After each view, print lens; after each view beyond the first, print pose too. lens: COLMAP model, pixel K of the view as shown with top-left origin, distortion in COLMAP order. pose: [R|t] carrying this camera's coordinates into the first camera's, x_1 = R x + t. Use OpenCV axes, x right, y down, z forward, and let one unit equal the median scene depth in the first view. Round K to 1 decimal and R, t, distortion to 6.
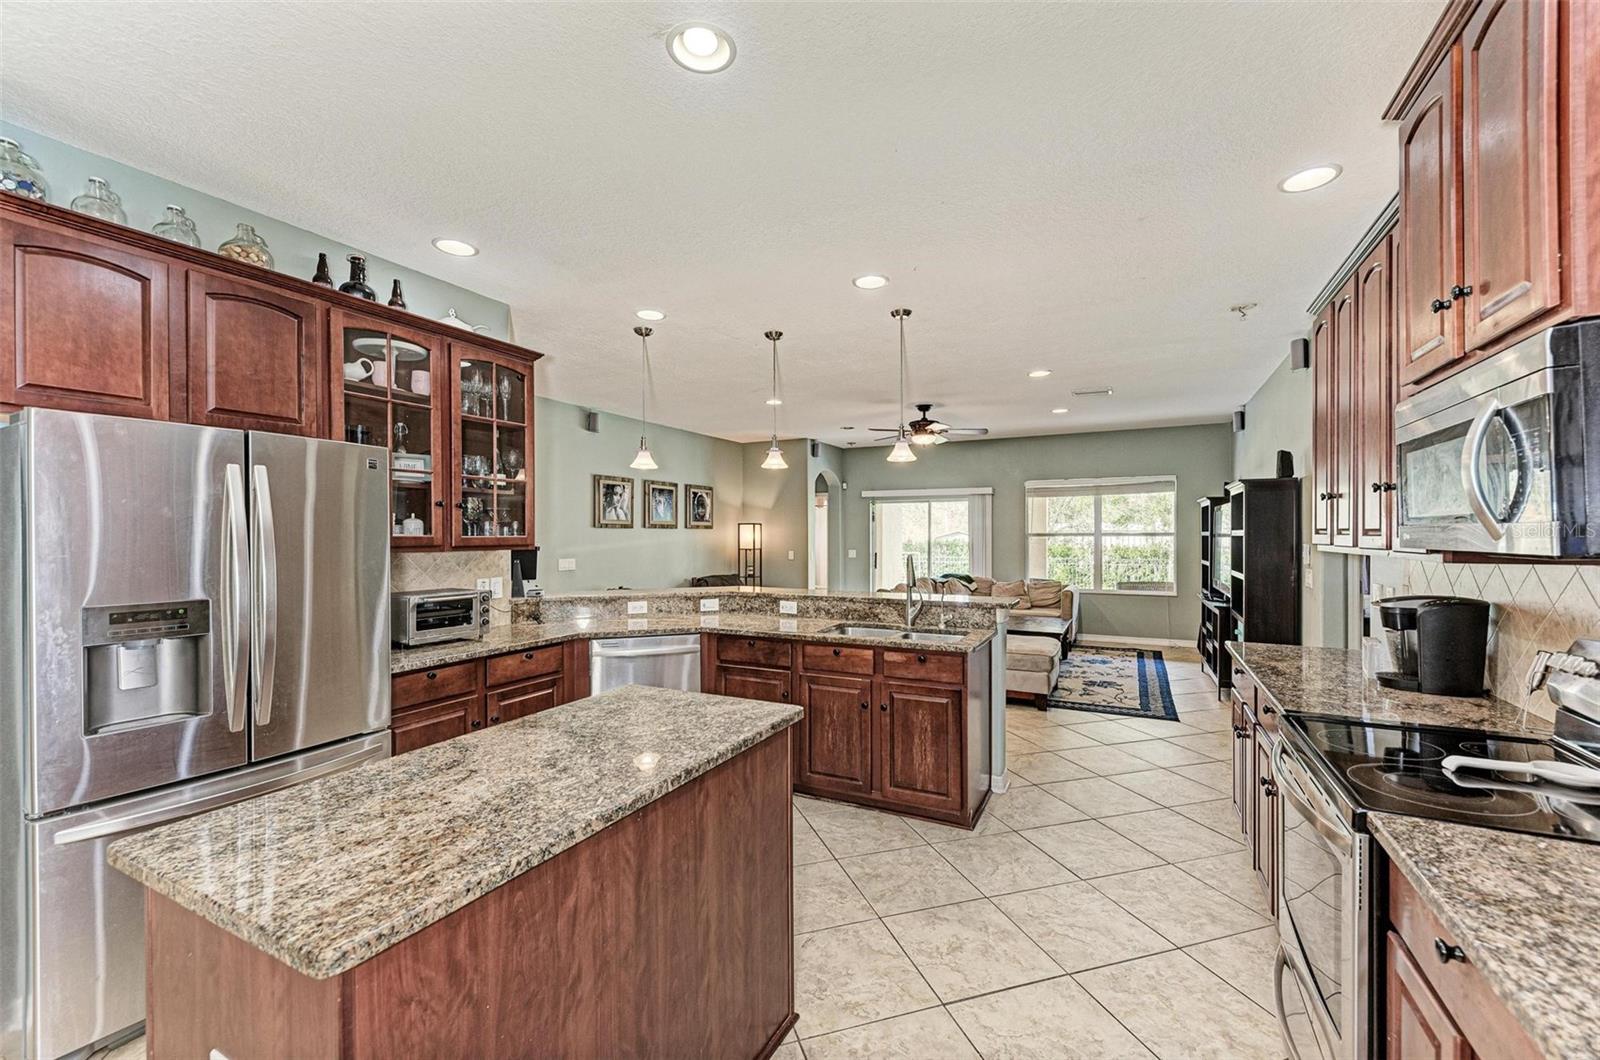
lens RADIAL K [[654.9, 0, 798.3], [0, 654.9, 536.5], [0, 0, 1]] dist [0.014984, -0.000031]
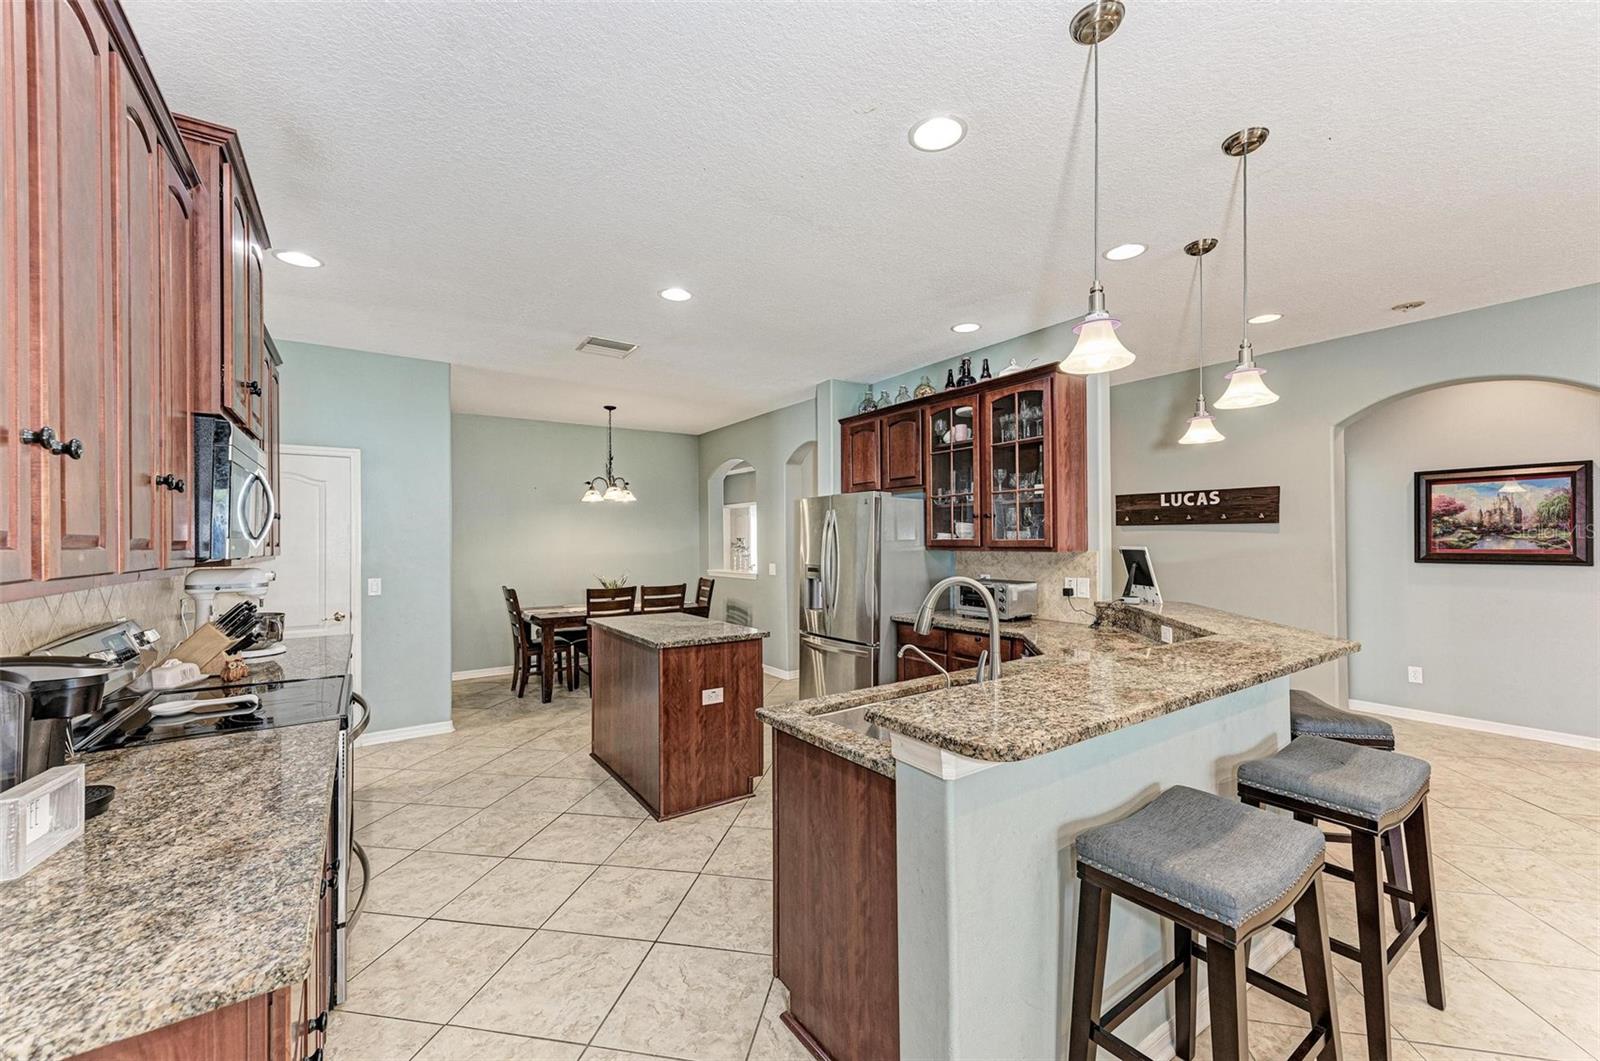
lens RADIAL K [[629.1, 0, 800.0], [0, 629.1, 530.5], [0, 0, 1]] dist [0.001496, 0.000252]
pose [[-0.472710, -0.005389, -0.881201, 0.783755], [0.007379, 0.999922, -0.010073, -0.008245], [0.881187, -0.011264, -0.472634, 1.297456]]
